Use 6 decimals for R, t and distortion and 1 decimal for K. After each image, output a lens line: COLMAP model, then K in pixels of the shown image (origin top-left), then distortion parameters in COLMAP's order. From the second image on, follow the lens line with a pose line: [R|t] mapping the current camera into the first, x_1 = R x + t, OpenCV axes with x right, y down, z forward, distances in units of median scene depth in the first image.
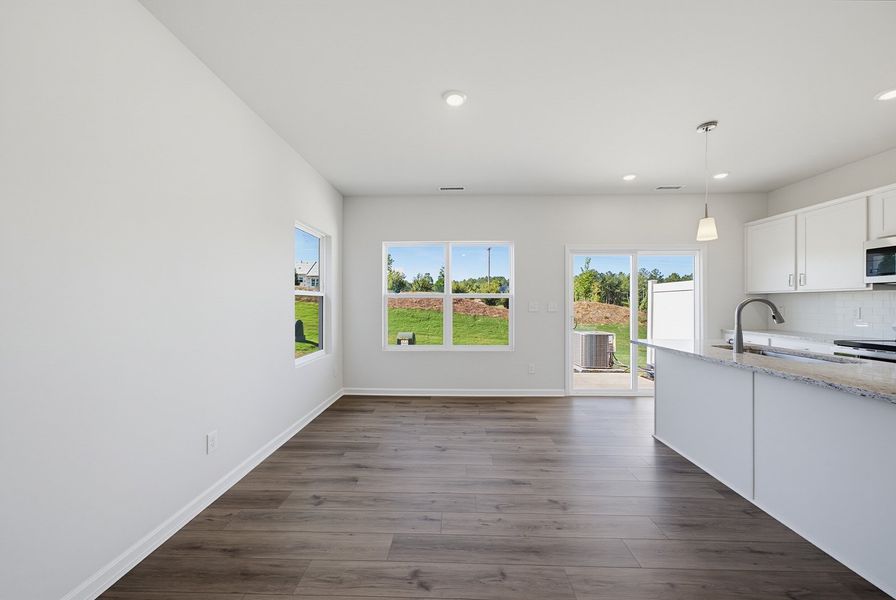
lens RADIAL K [[307.7, 0, 441.2], [0, 307.7, 302.5], [0, 0, 1]] dist [-0.004596, 0.000498]
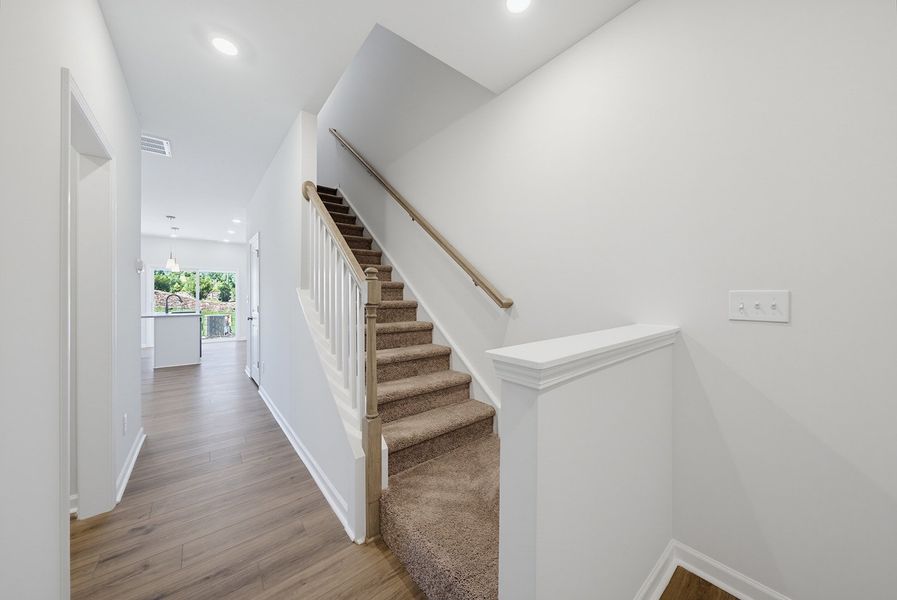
lens RADIAL K [[308.0, 0, 453.1], [0, 308.0, 297.9], [0, 0, 1]] dist [-0.004596, 0.000498]
pose [[0.753071, -0.004731, 0.657922, 0.643006], [-0.000741, 0.999967, 0.008039, -0.003720], [-0.657938, -0.006541, 0.753043, -1.737325]]
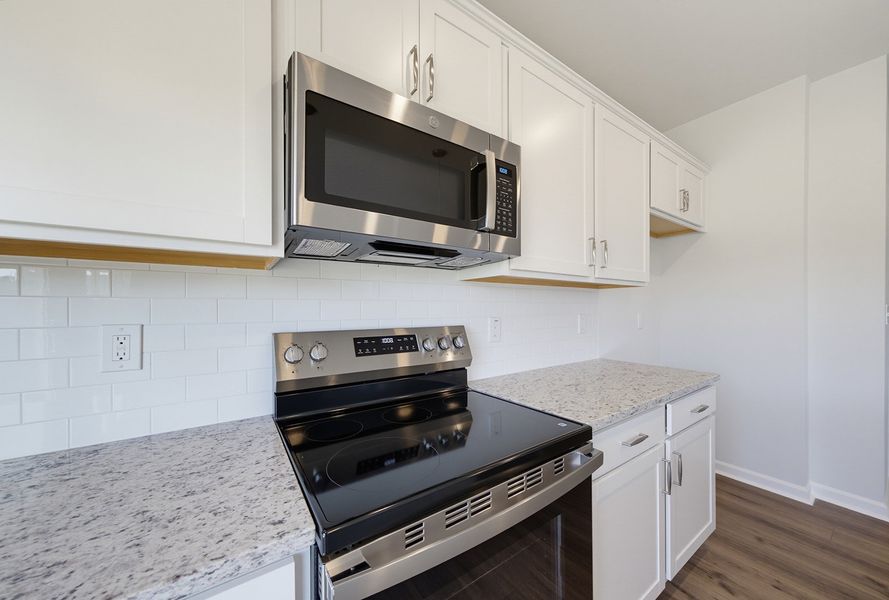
lens RADIAL K [[310.9, 0, 442.7], [0, 310.9, 308.1], [0, 0, 1]] dist [-0.006253, 0.001170]
pose [[-0.577347, -0.000304, 0.816499, 0.861117], [0.001405, 0.999998, 0.001366, 0.001756], [-0.816498, 0.001935, -0.577346, 0.807977]]
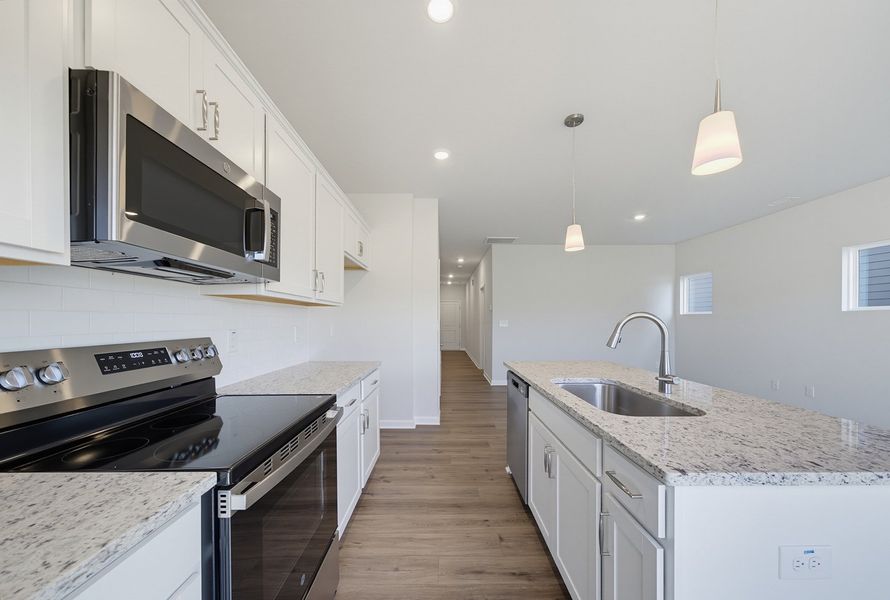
lens RADIAL K [[311.3, 0, 441.9], [0, 311.3, 321.5], [0, 0, 1]] dist [-0.006253, 0.001170]
pose [[-0.999757, -0.002263, -0.021942, 0.865861], [-0.002306, 0.999996, 0.001901, 0.001403], [0.021937, 0.001951, -0.999757, 0.972692]]
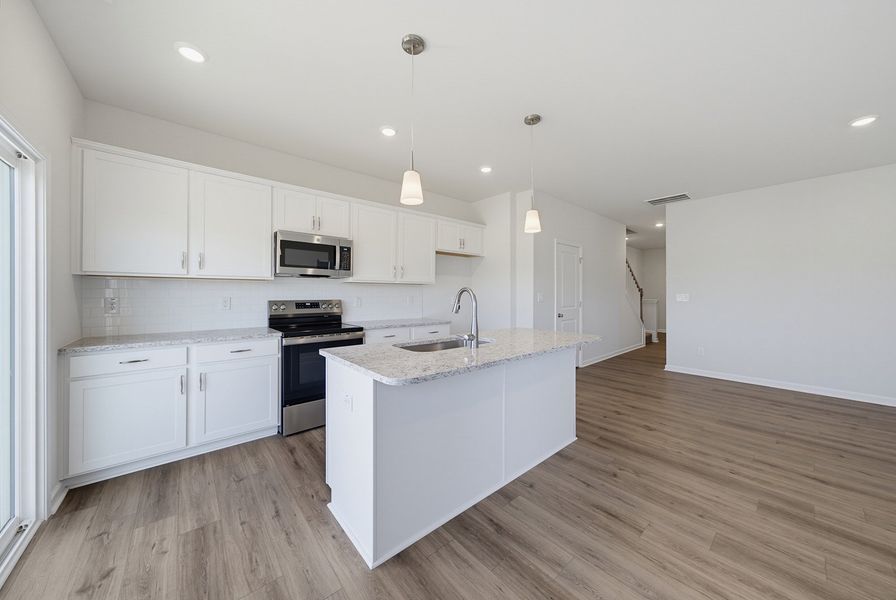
lens RADIAL K [[307.7, 0, 451.9], [0, 307.7, 295.4], [0, 0, 1]] dist [-0.004596, 0.000498]
pose [[-0.678050, -0.008881, 0.734962, 0.199499], [-0.005273, 0.999960, 0.007218, 0.000643], [-0.734996, 0.001019, -0.678070, 0.973824]]
